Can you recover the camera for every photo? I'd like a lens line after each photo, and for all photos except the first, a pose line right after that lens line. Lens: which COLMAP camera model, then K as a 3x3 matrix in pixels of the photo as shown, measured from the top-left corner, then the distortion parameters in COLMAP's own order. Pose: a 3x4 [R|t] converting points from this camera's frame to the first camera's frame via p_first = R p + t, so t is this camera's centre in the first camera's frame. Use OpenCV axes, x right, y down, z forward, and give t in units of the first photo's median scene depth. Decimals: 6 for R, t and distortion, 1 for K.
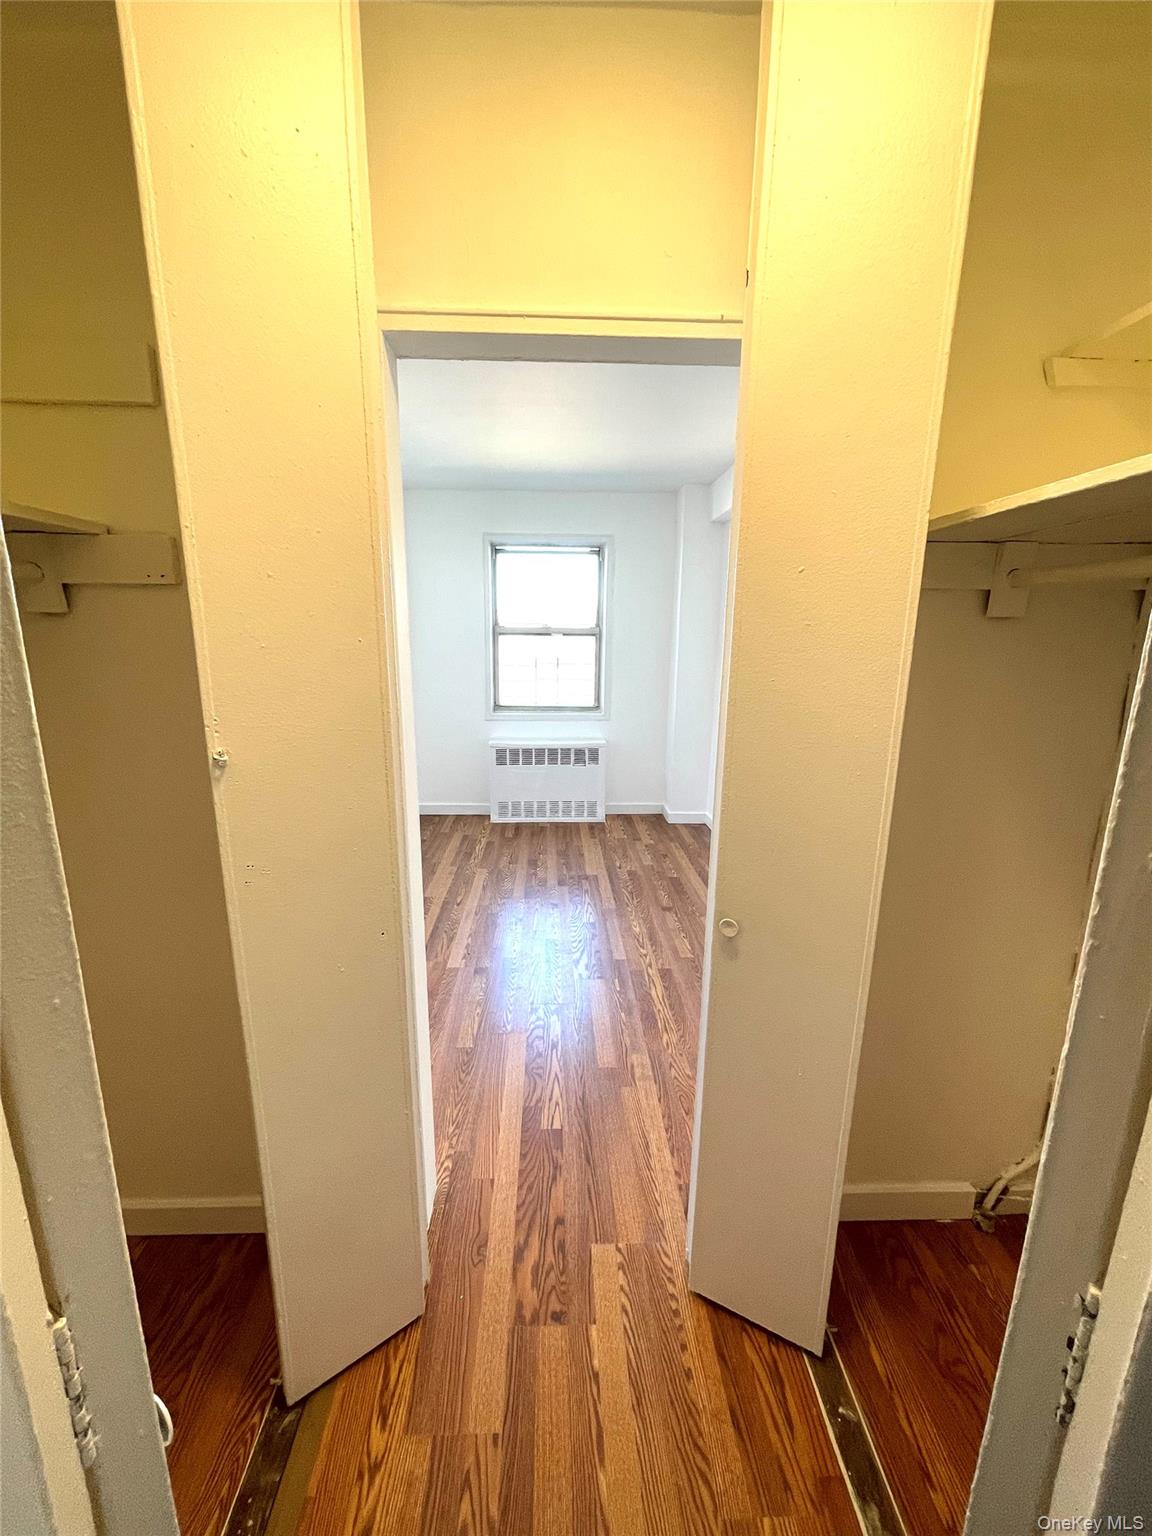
lens RADIAL K [[618.1, 0, 573.2], [0, 618.1, 767.8], [0, 0, 1]] dist [-0.000090, -0.000139]
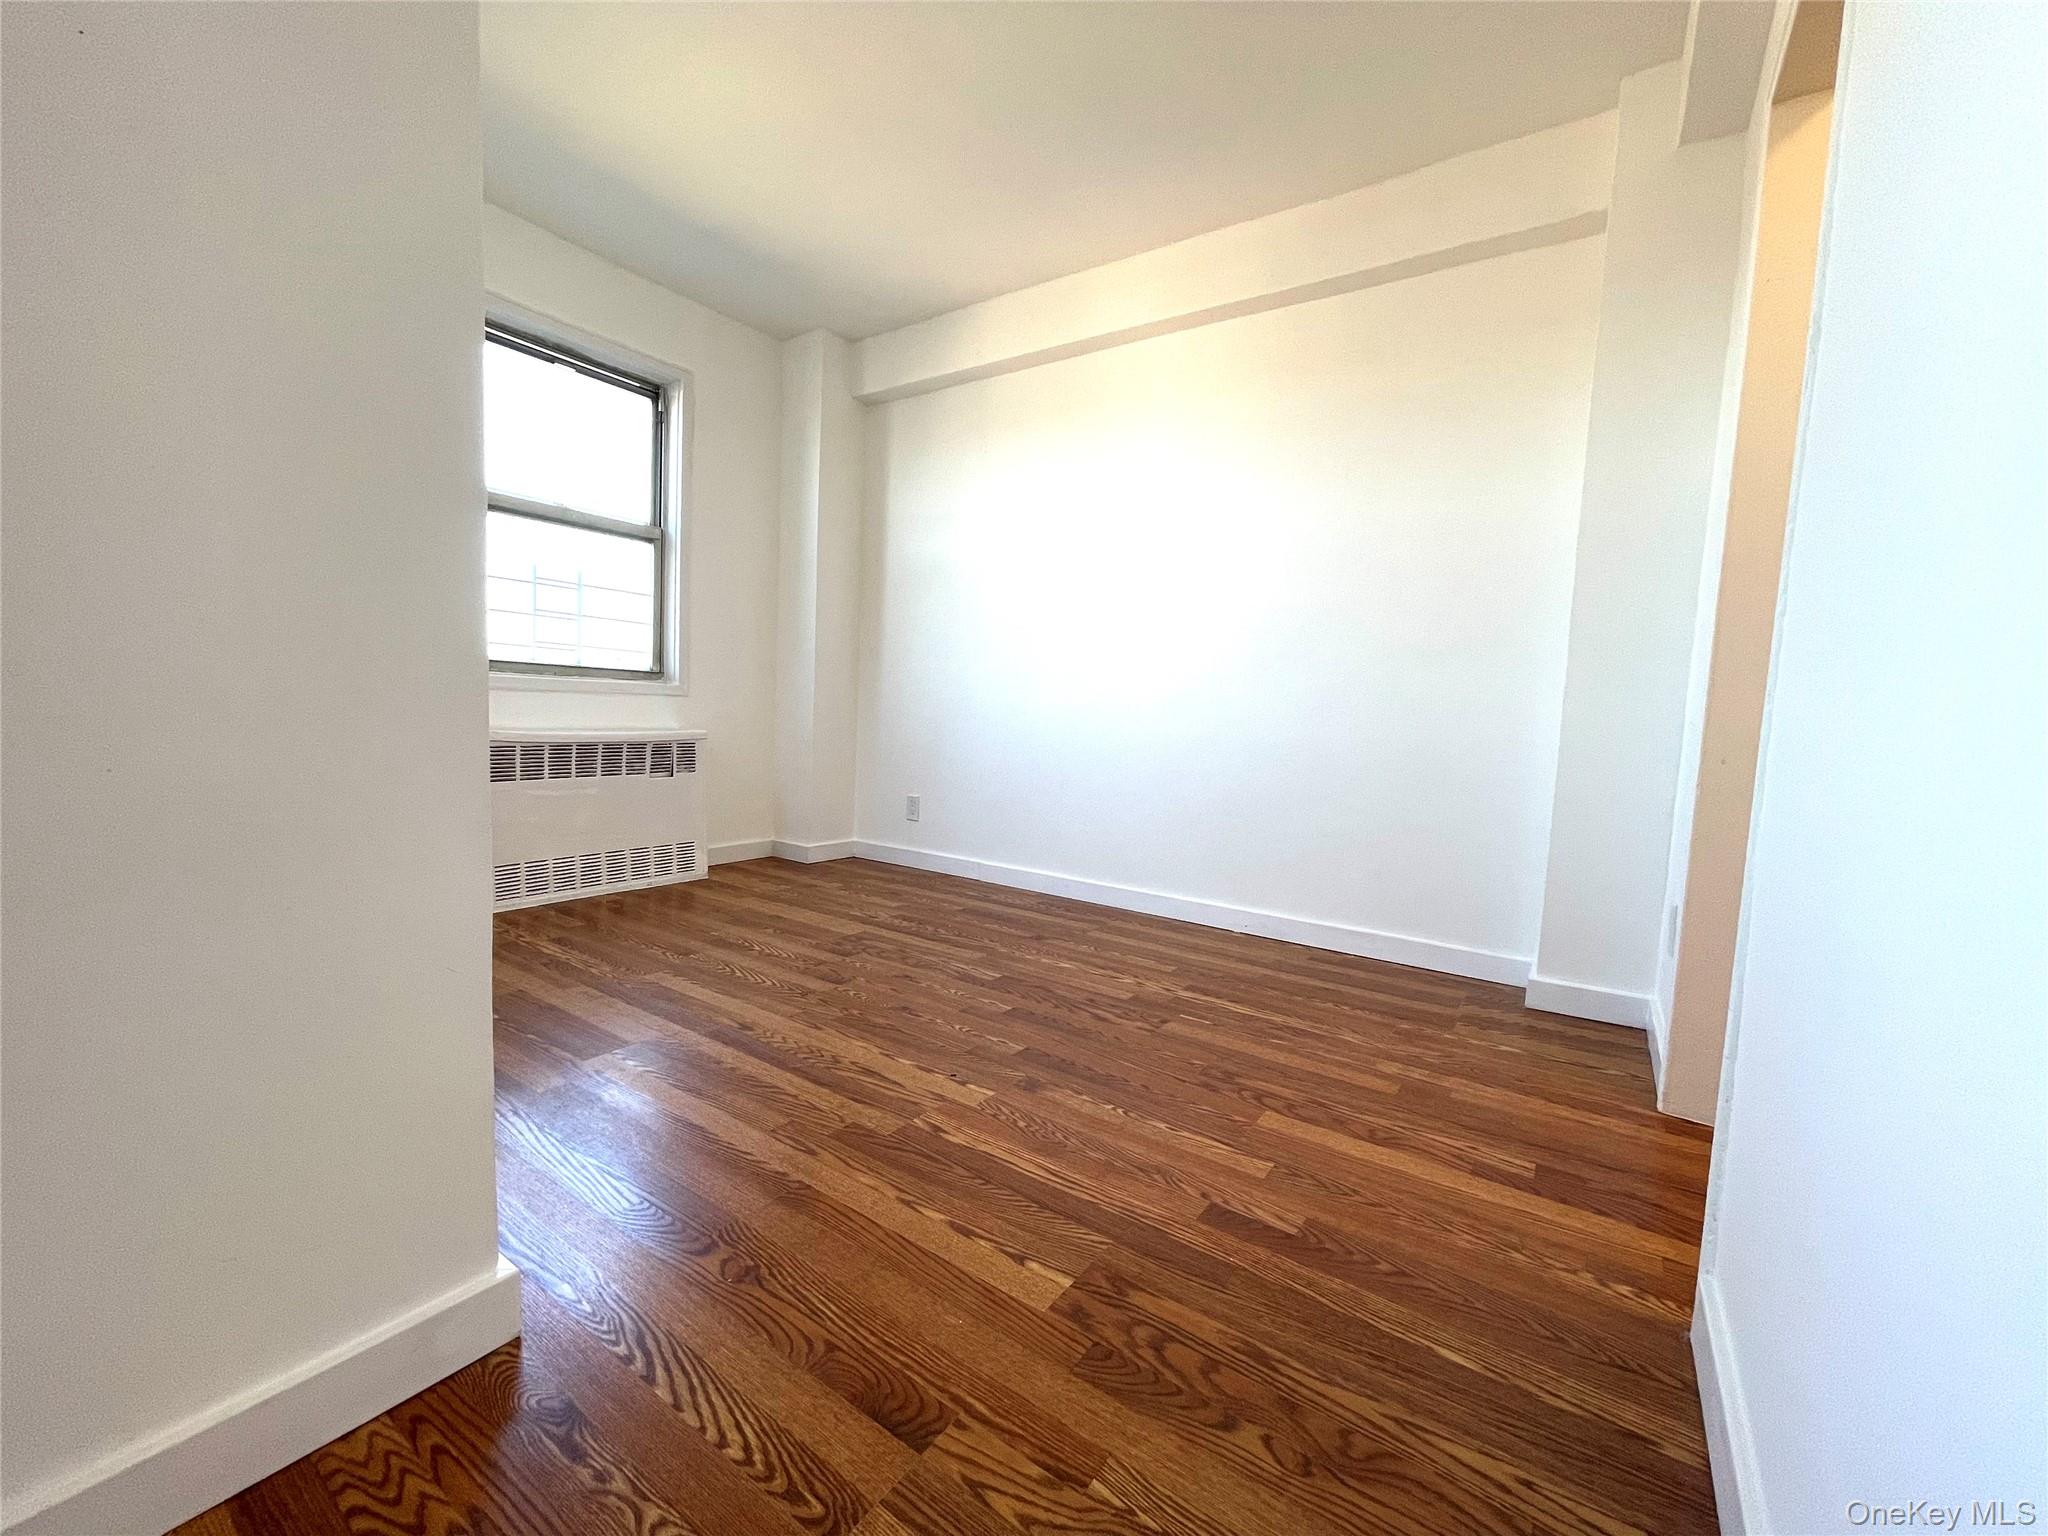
lens RADIAL K [[824.2, 0, 1026.2], [0, 824.2, 774.7], [0, 0, 1]] dist [-0.000090, -0.000139]
pose [[0.595281, -0.045415, 0.802233, -0.397428], [0.134266, 0.989986, -0.043586, 0.073173], [-0.792221, 0.133658, 0.595417, 0.362847]]
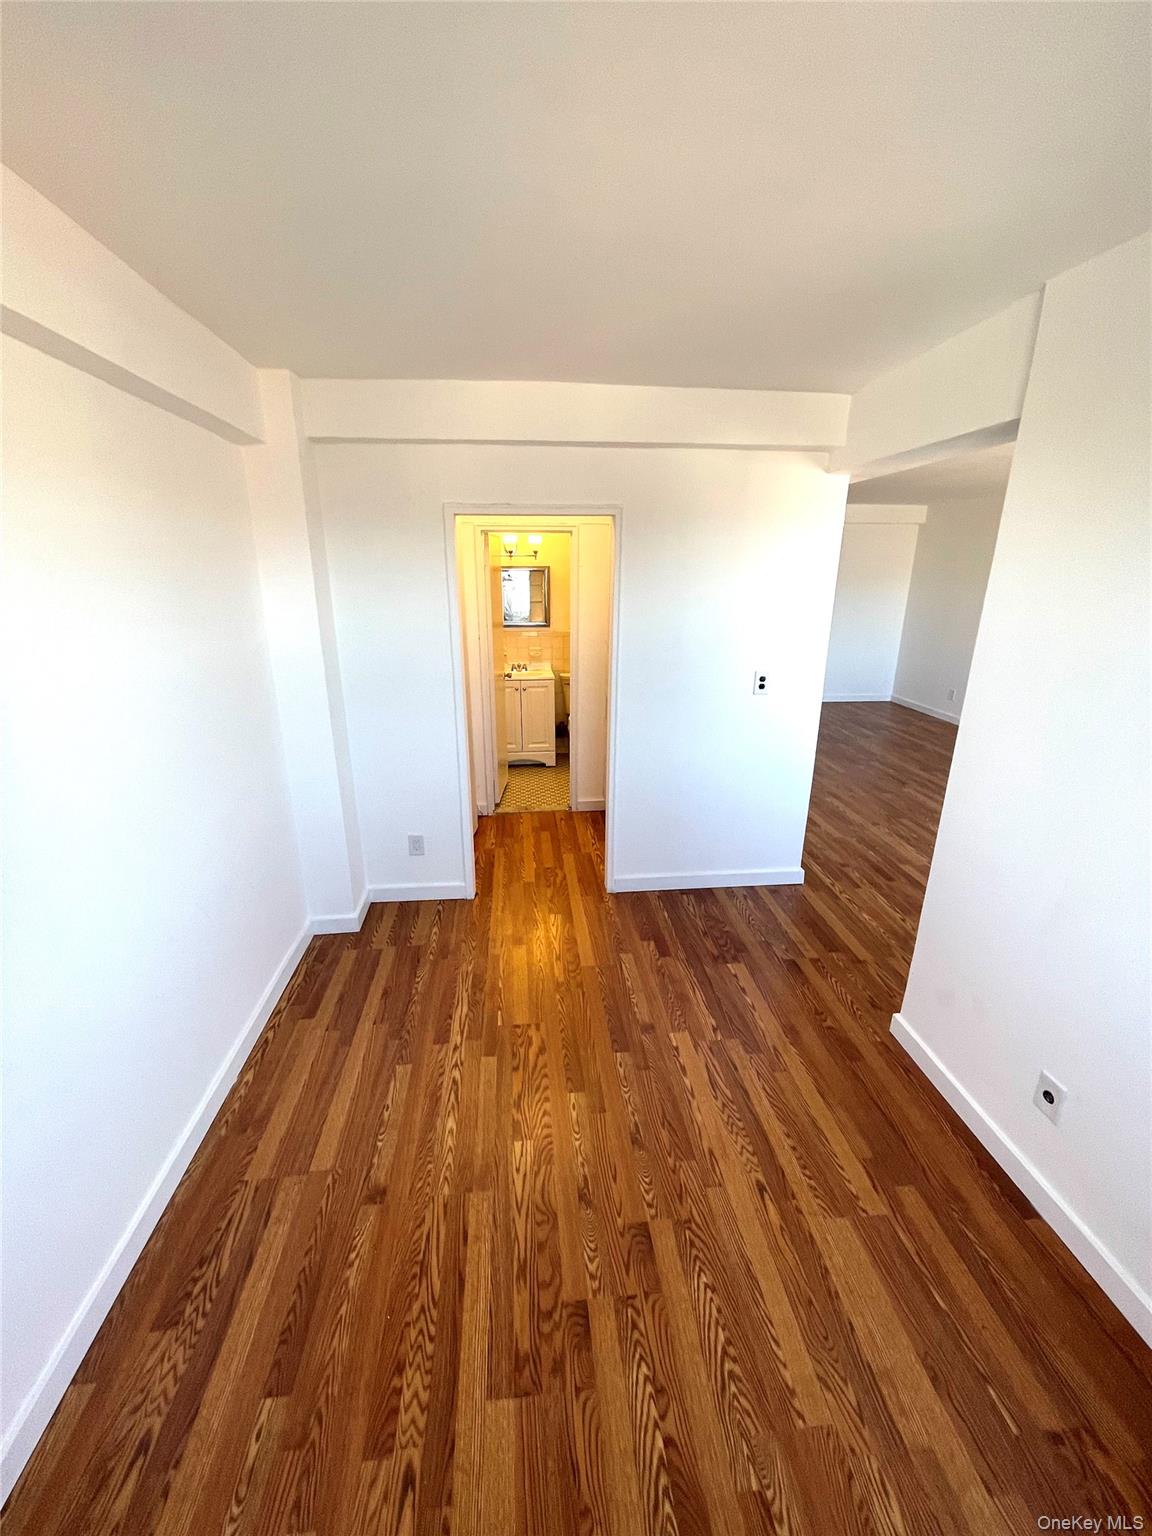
lens RADIAL K [[617.6, 0, 570.7], [0, 617.6, 766.4], [0, 0, 1]] dist [0.014635, 0.000093]
pose [[-0.998511, 0.010882, -0.053460, 0.004664], [-0.017612, 0.863148, 0.504644, -0.281595], [0.051635, 0.504834, -0.861671, 0.968316]]
